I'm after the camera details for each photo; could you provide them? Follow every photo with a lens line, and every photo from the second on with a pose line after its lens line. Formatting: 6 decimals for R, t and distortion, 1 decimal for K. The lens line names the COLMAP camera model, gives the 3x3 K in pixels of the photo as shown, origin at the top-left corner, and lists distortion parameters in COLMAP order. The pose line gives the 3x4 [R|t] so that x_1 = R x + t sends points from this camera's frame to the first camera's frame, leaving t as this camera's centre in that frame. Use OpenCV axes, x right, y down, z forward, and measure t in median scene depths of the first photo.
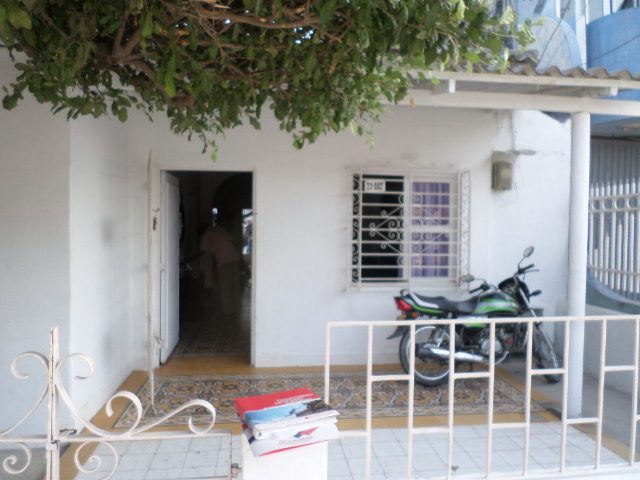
lens RADIAL K [[489.9, 0, 323.1], [0, 489.9, 232.6], [0, 0, 1]] dist [-0.010123, -0.004150]
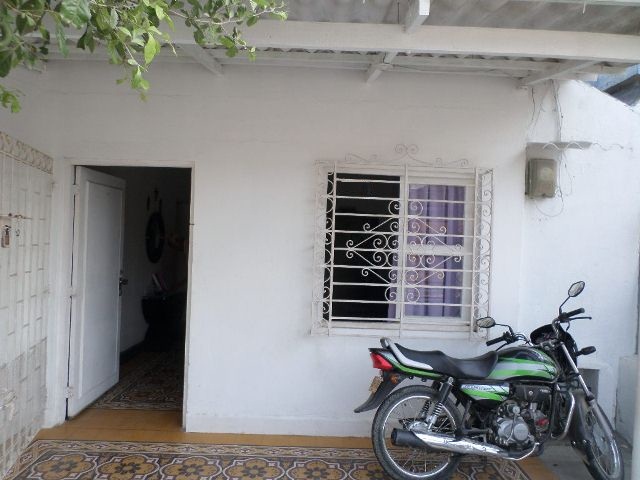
lens RADIAL K [[489.9, 0, 323.1], [0, 489.9, 232.6], [0, 0, 1]] dist [-0.010123, -0.004150]
pose [[0.993462, 0.021513, -0.112118, 0.140992], [-0.024531, 0.999371, -0.025608, -0.011179], [0.111496, 0.028191, 0.993365, 0.279045]]
